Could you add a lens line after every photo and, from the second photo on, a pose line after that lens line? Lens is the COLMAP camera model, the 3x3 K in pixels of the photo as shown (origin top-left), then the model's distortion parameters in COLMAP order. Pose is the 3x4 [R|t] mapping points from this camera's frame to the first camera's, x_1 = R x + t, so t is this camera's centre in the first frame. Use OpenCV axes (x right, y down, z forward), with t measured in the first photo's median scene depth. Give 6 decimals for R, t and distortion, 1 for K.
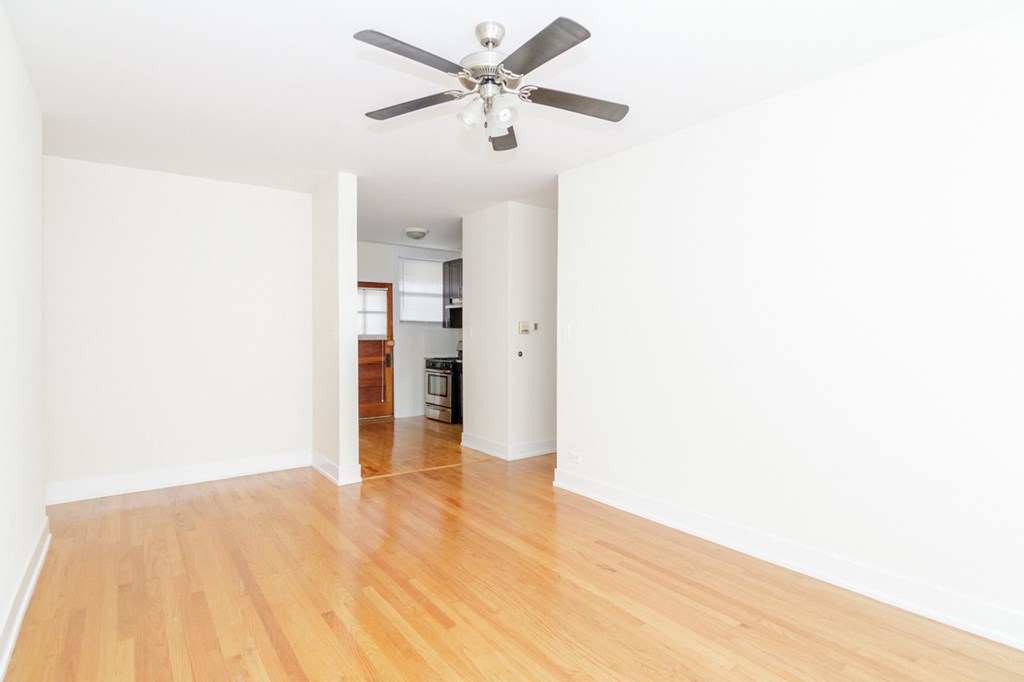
lens RADIAL K [[522.7, 0, 516.9], [0, 522.7, 332.7], [0, 0, 1]] dist [-0.001961, -0.001056]
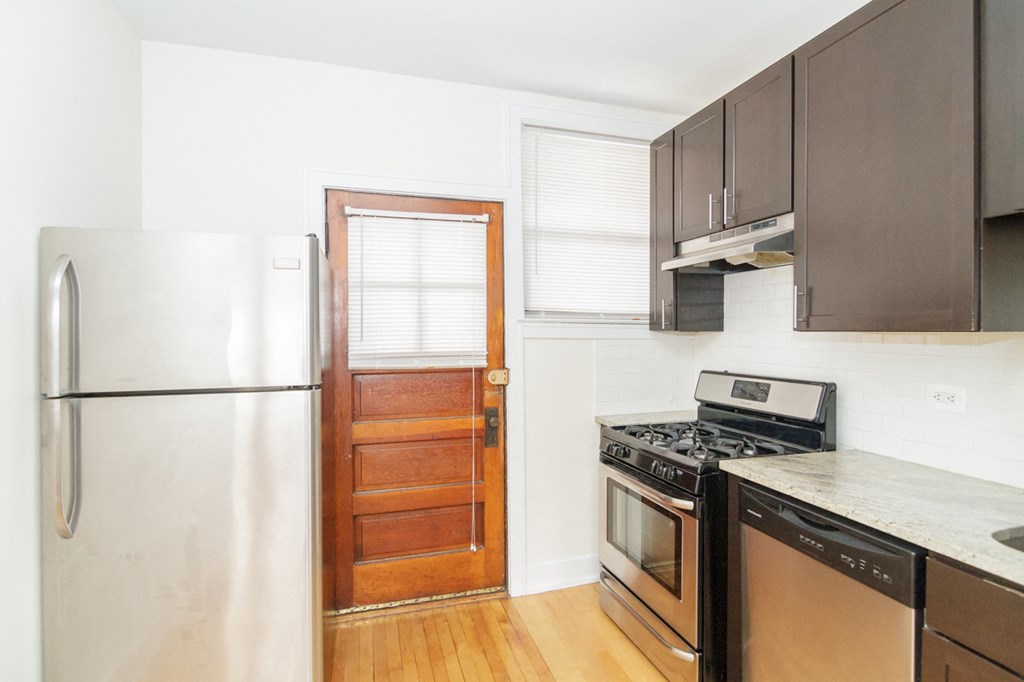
lens RADIAL K [[522.7, 0, 516.9], [0, 522.7, 332.7], [0, 0, 1]] dist [-0.001961, -0.001056]
pose [[0.942784, -0.002676, -0.333393, -0.115795], [0.001438, 0.999991, -0.003958, -0.007423], [0.333401, 0.003252, 0.942780, 0.681816]]
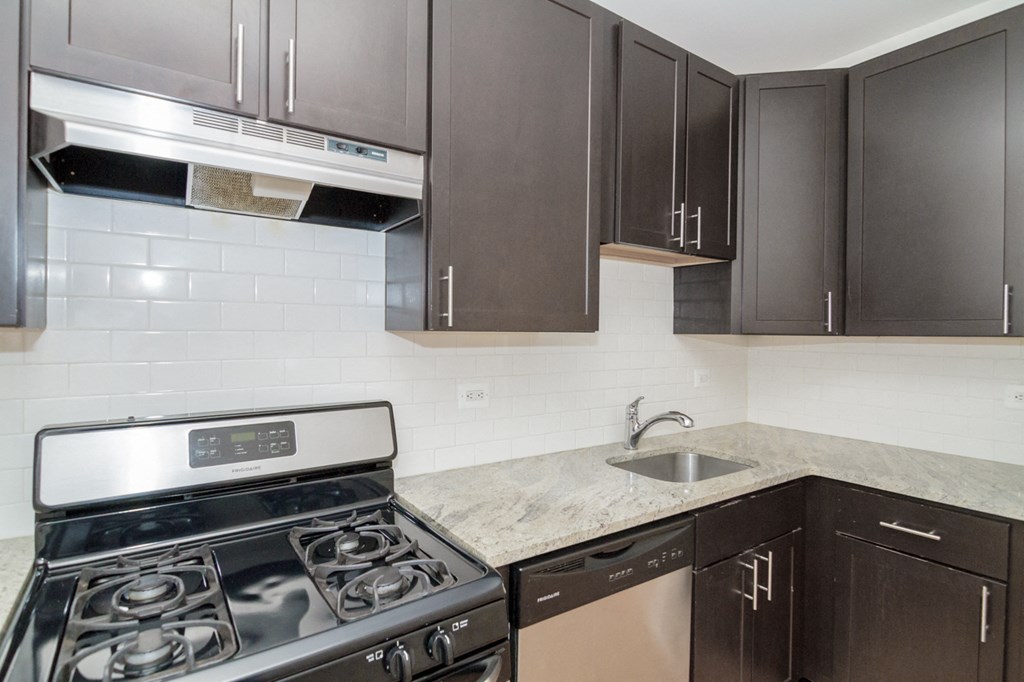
lens RADIAL K [[522.7, 0, 516.9], [0, 522.7, 332.7], [0, 0, 1]] dist [-0.001961, -0.001056]
pose [[0.024375, -0.010862, 0.999644, -0.242015], [-0.004200, 0.999931, 0.010967, -0.010254], [-0.999694, -0.004466, 0.024327, 0.921590]]
